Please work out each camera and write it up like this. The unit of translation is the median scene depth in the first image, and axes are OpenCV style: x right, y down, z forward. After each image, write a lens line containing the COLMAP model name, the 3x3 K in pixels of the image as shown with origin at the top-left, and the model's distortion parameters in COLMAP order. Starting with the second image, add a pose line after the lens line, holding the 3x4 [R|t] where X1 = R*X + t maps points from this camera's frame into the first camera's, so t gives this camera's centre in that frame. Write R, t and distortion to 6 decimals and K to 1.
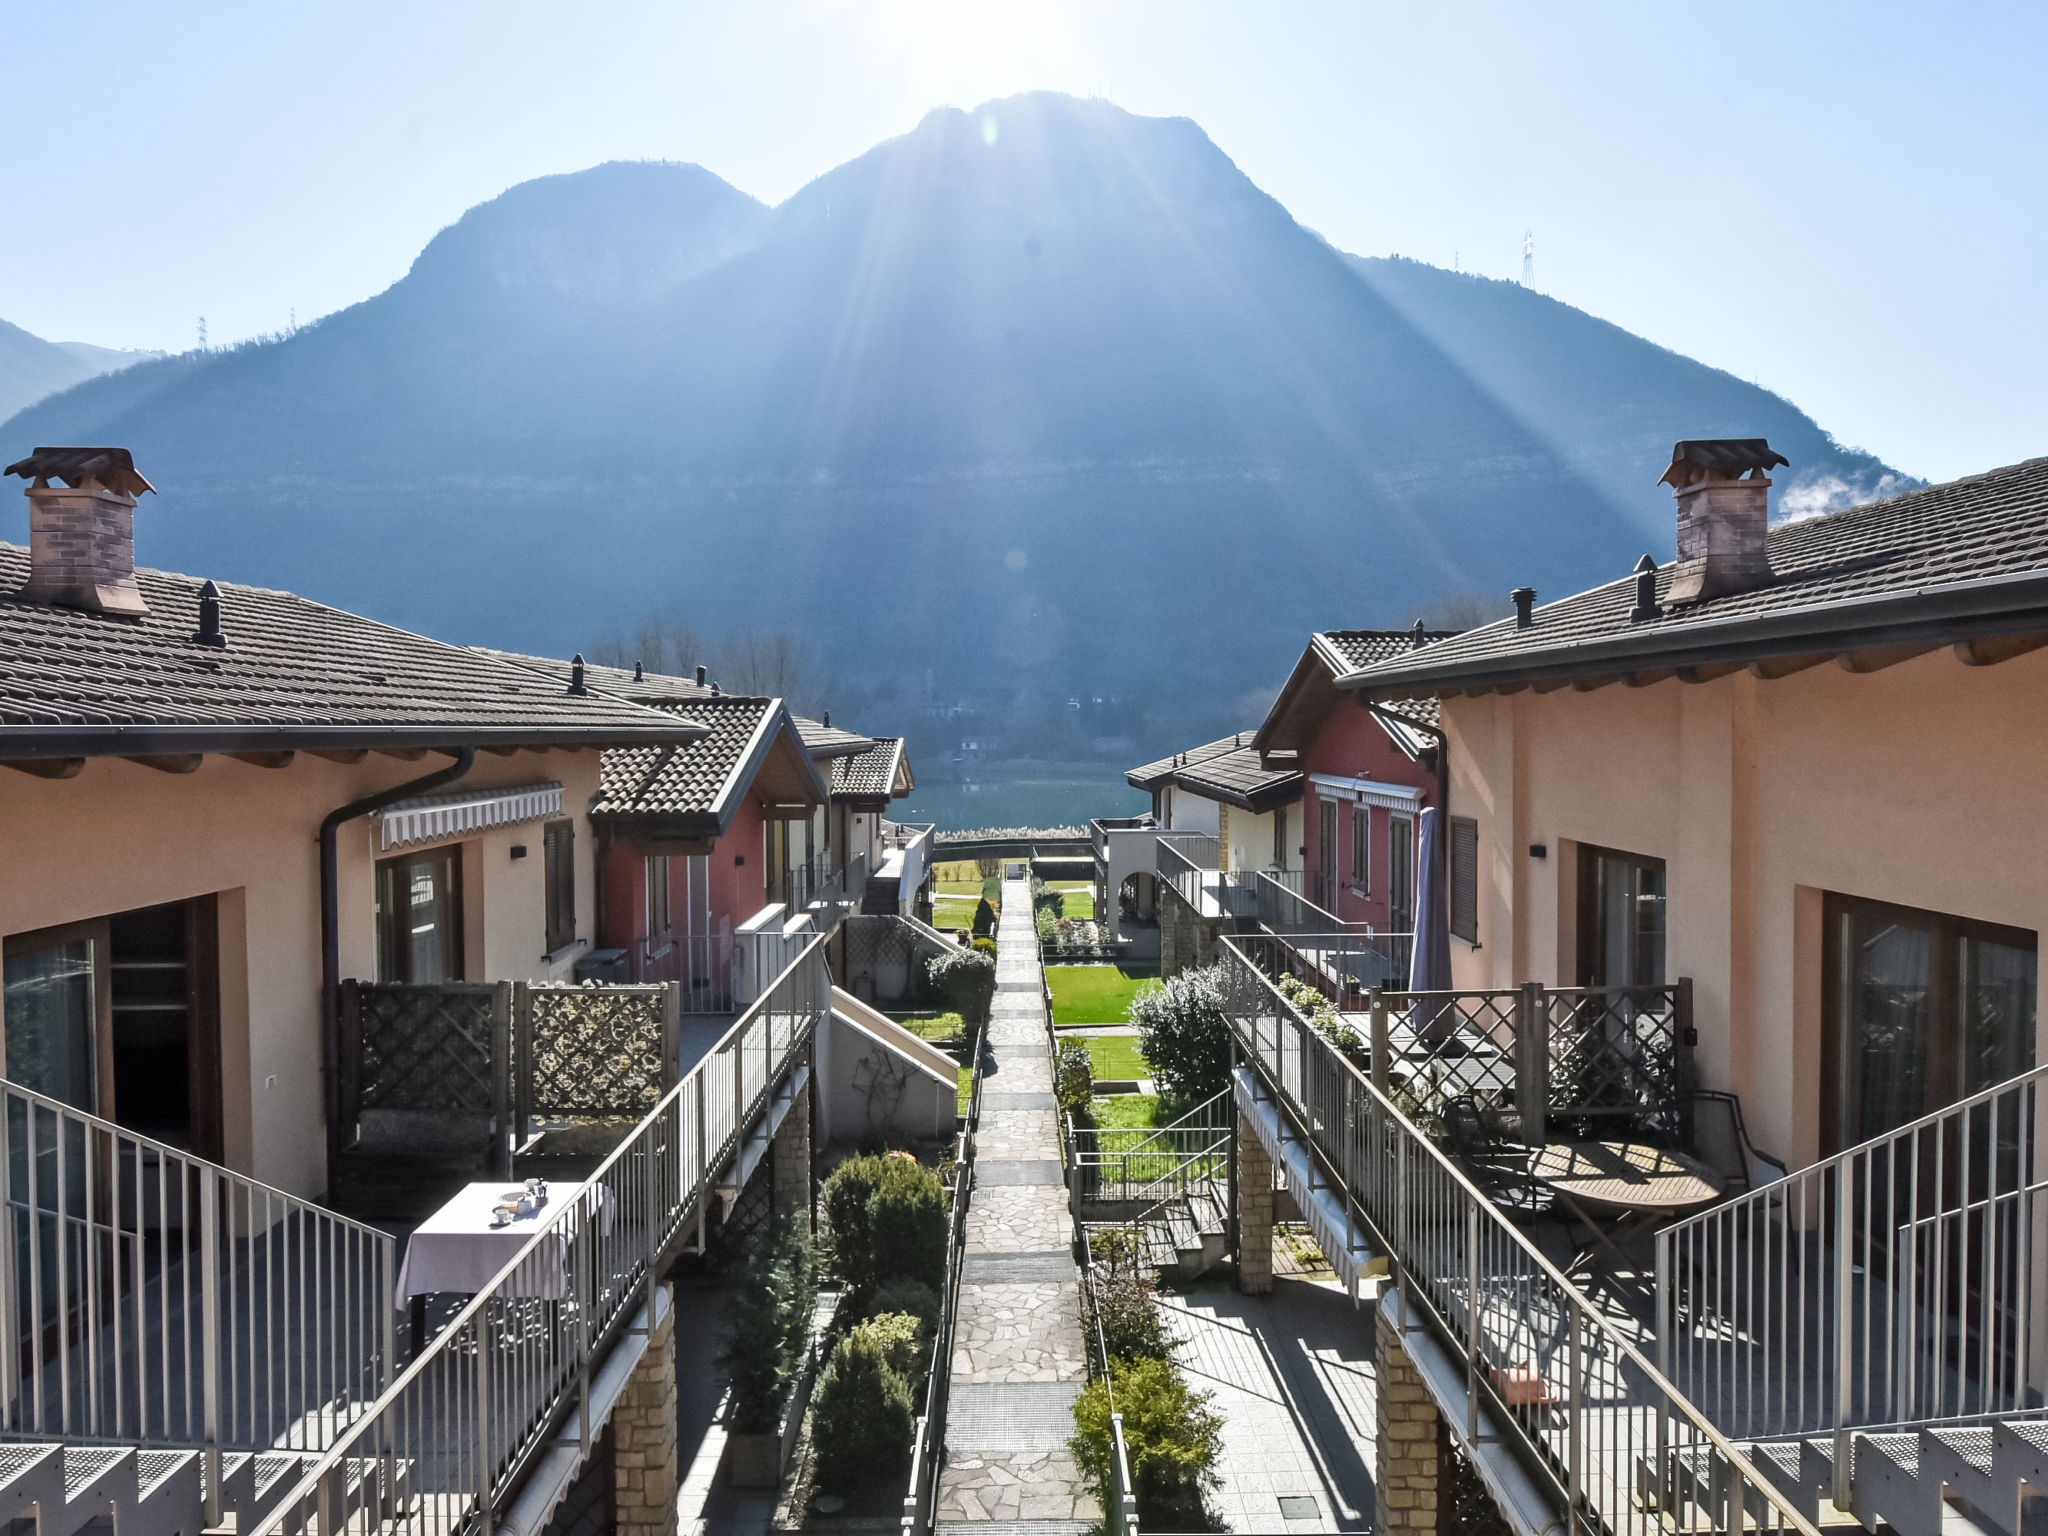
lens RADIAL K [[1291.7, 0, 1030.3], [0, 1291.7, 769.5], [0, 0, 1]] dist [-0.003238, -0.002188]
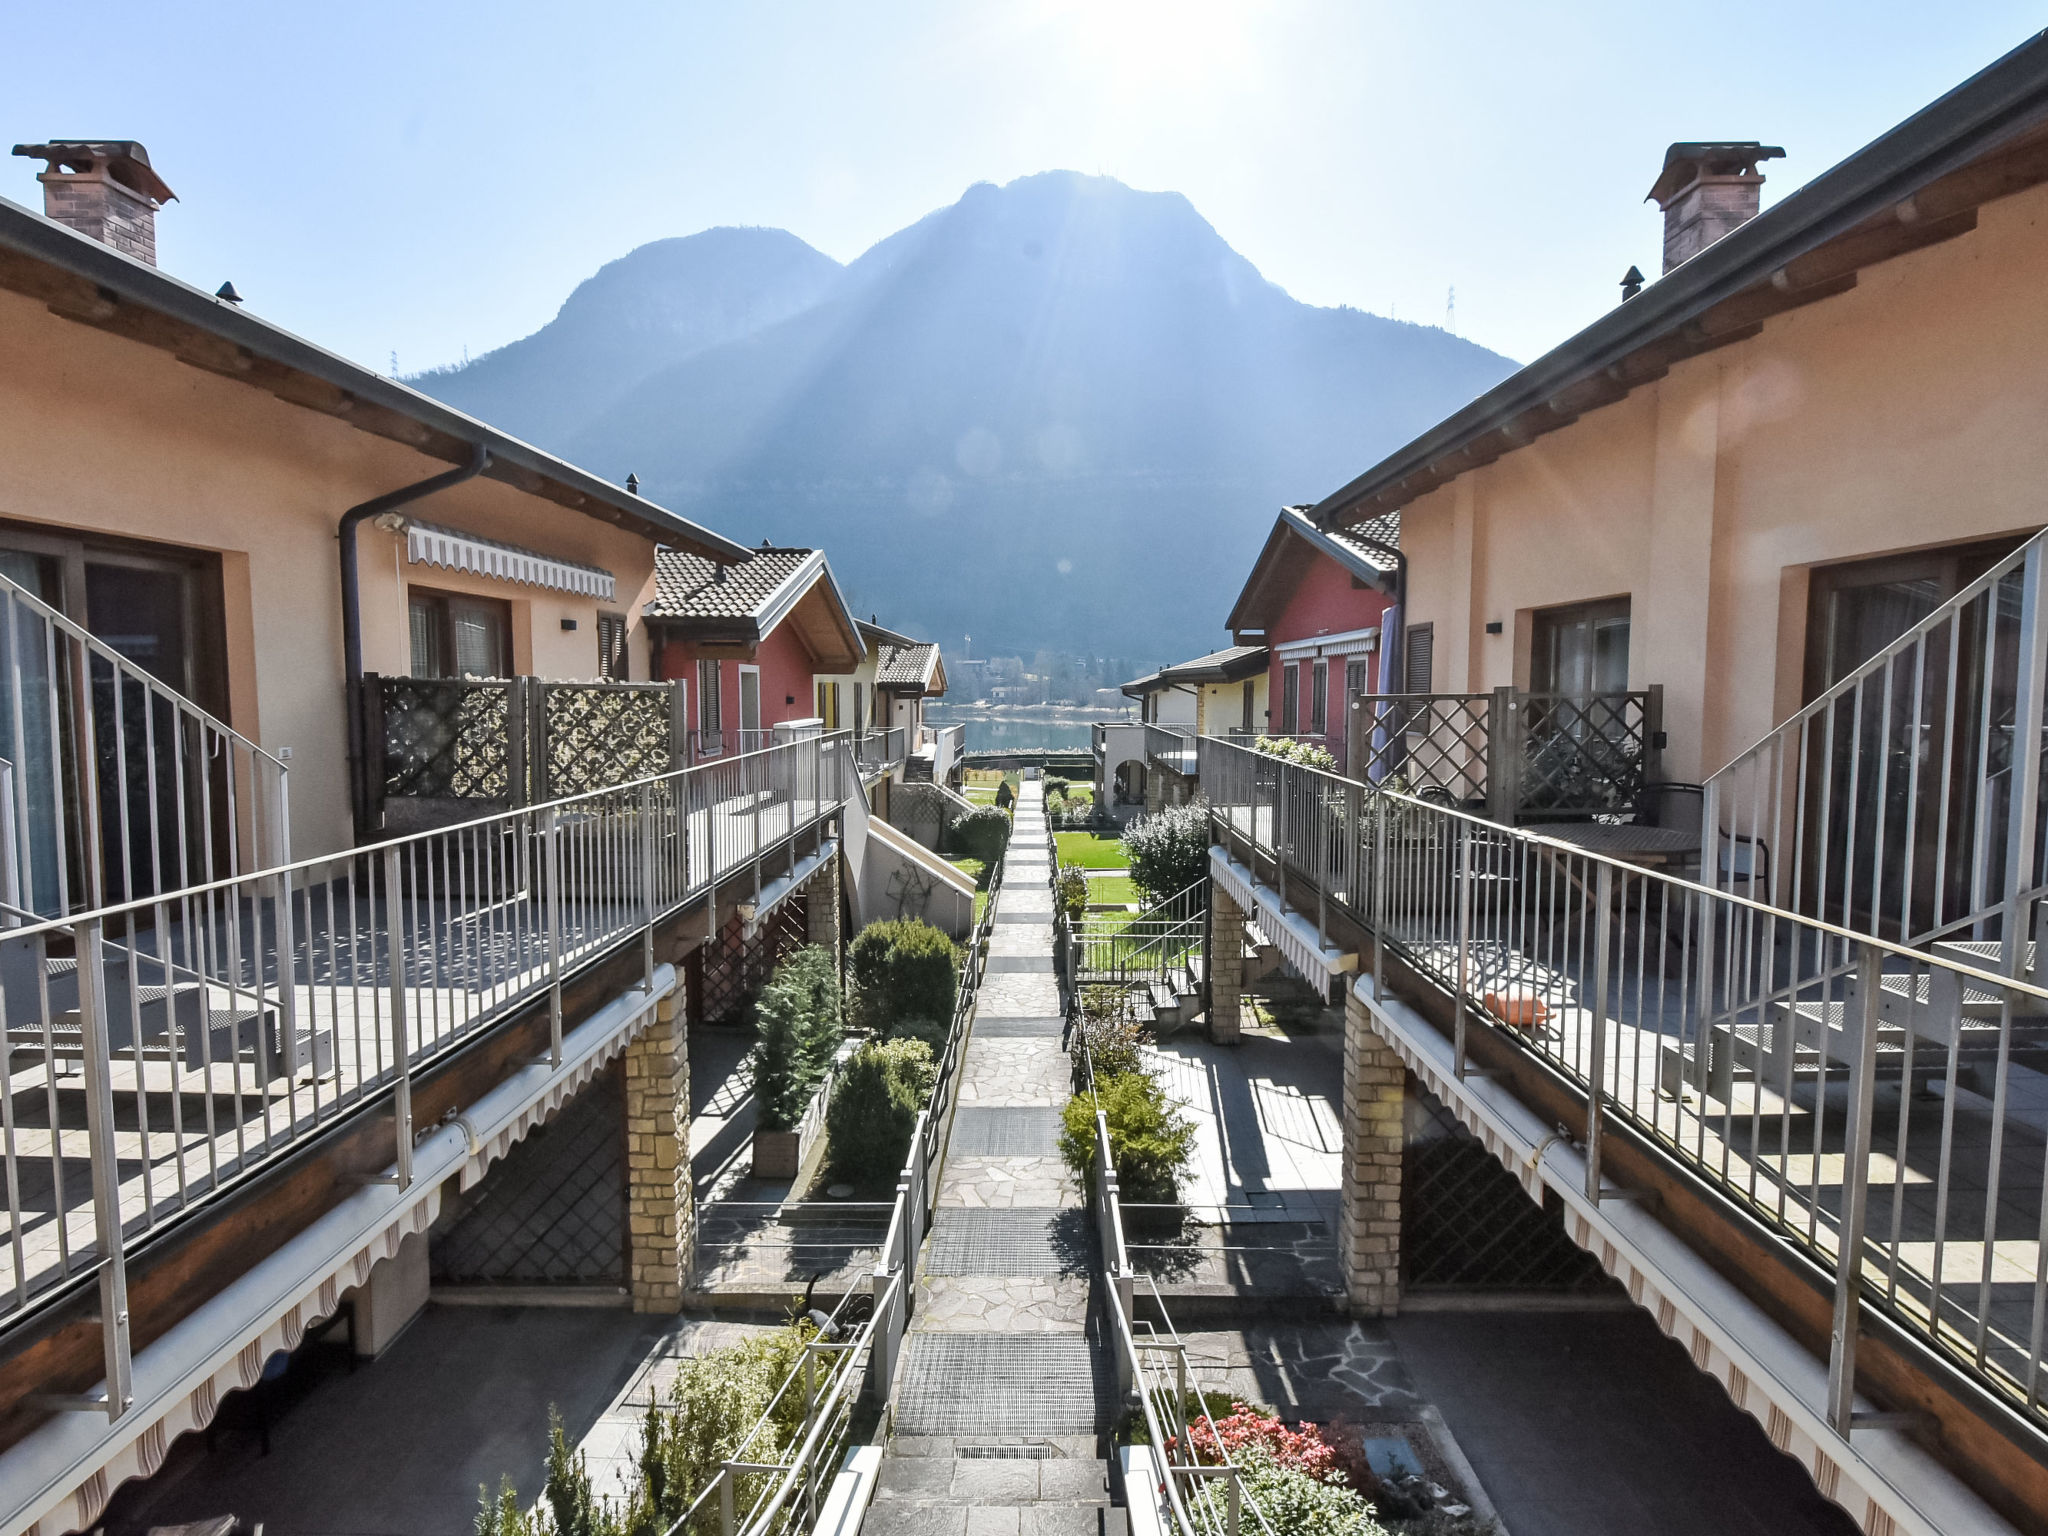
lens RADIAL K [[1009.8, 0, 1032.6], [0, 1009.8, 765.9], [0, 0, 1]] dist [0.002357, -0.005077]
pose [[0.999864, 0.009730, -0.013287, 0.011685], [-0.009078, 0.998790, 0.048325, 0.110214], [0.013741, -0.048198, 0.998743, 0.104901]]
